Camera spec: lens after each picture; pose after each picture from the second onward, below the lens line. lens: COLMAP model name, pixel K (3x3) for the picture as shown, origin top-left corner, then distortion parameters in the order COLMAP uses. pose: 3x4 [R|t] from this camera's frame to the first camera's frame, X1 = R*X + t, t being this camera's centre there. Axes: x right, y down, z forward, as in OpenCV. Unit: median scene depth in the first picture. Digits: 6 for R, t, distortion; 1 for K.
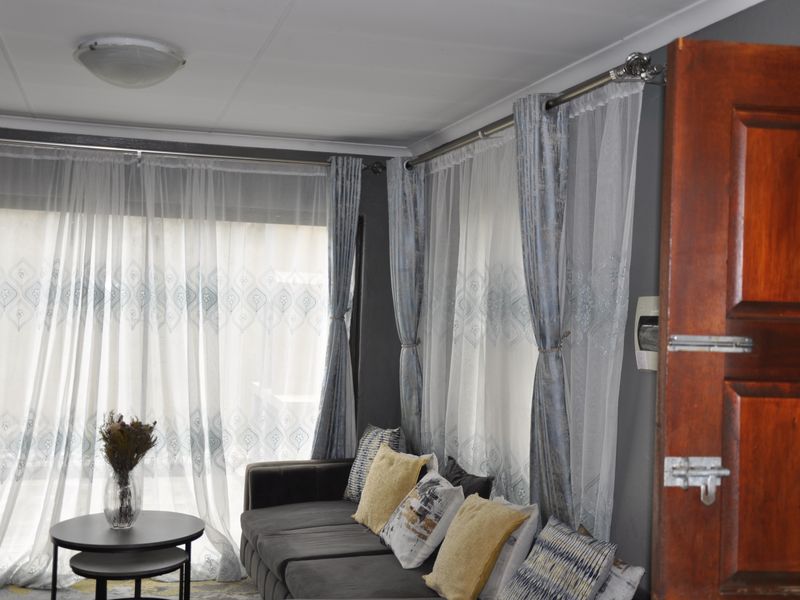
lens RADIAL K [[963.5, 0, 399.8], [0, 963.5, 300.5], [0, 0, 1]] dist [0.057749, 0.000000]
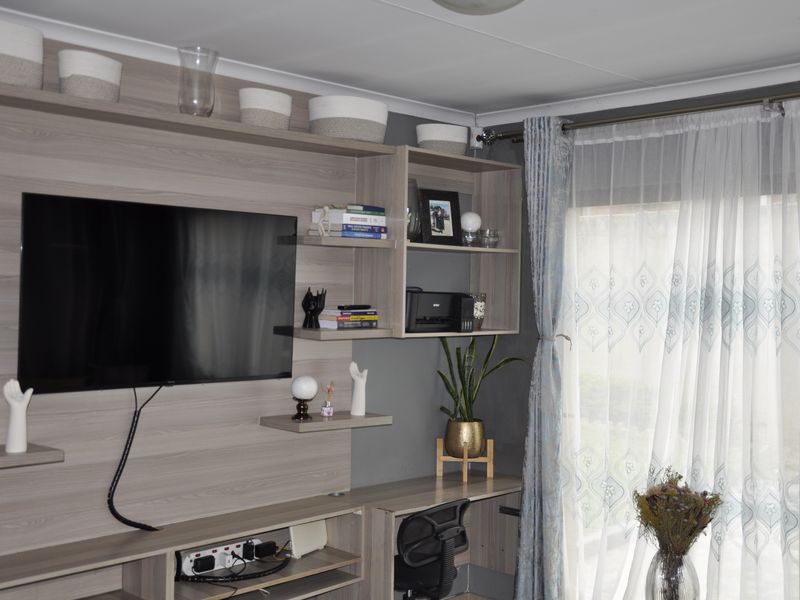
lens RADIAL K [[963.5, 0, 399.9], [0, 963.5, 301.9], [0, 0, 1]] dist [0.057749, 0.000000]
pose [[0.464302, -0.008381, -0.885637, 0.232250], [0.007896, 0.999955, -0.005323, -0.008131], [0.885642, -0.004522, 0.464347, 0.450873]]
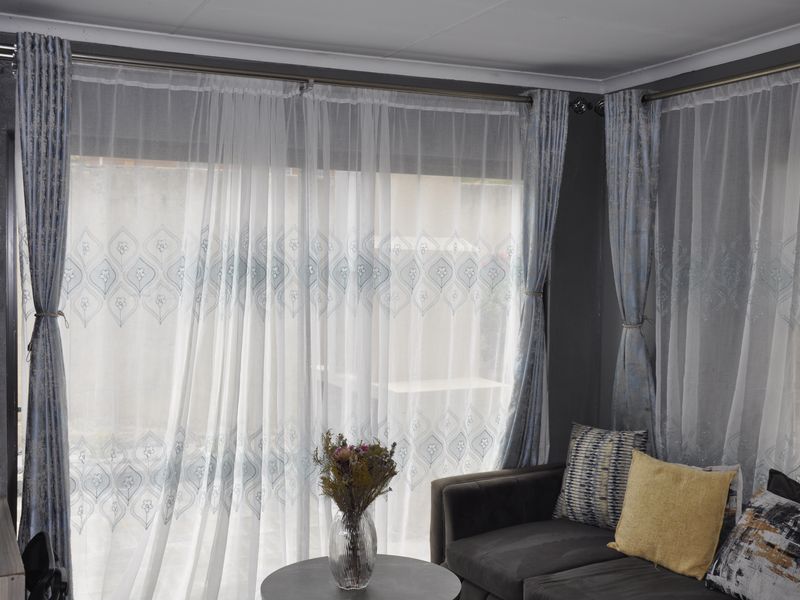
lens RADIAL K [[963.5, 0, 398.5], [0, 963.5, 301.0], [0, 0, 1]] dist [0.057749, 0.000000]
pose [[0.987271, -0.028109, 0.156545, -0.330148], [0.021102, 0.998707, 0.046242, -0.016593], [-0.157643, -0.042350, 0.986588, 0.247041]]
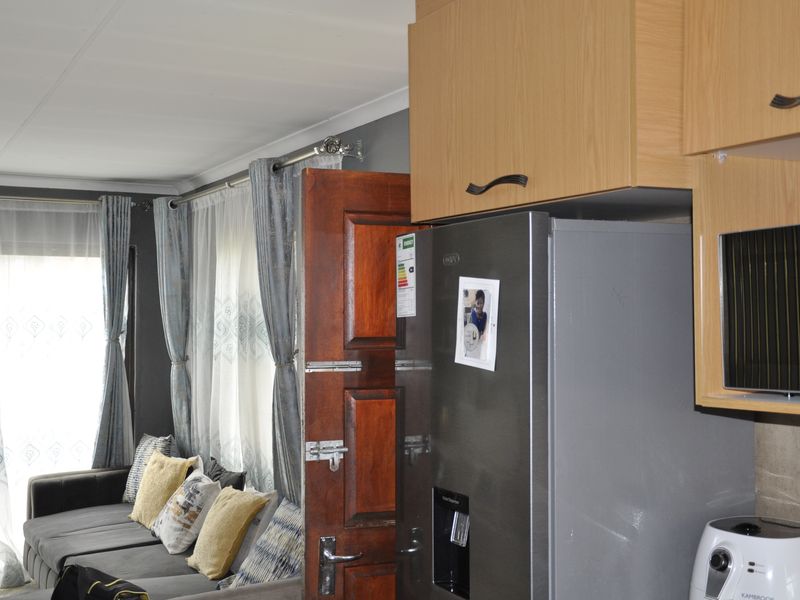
lens RADIAL K [[963.5, 0, 397.6], [0, 963.5, 296.0], [0, 0, 1]] dist [0.057749, 0.000000]
pose [[0.979610, -0.029413, 0.198746, 0.040208], [0.030861, 0.999515, -0.004191, -0.019315], [-0.198526, 0.010239, 0.980042, -0.174420]]
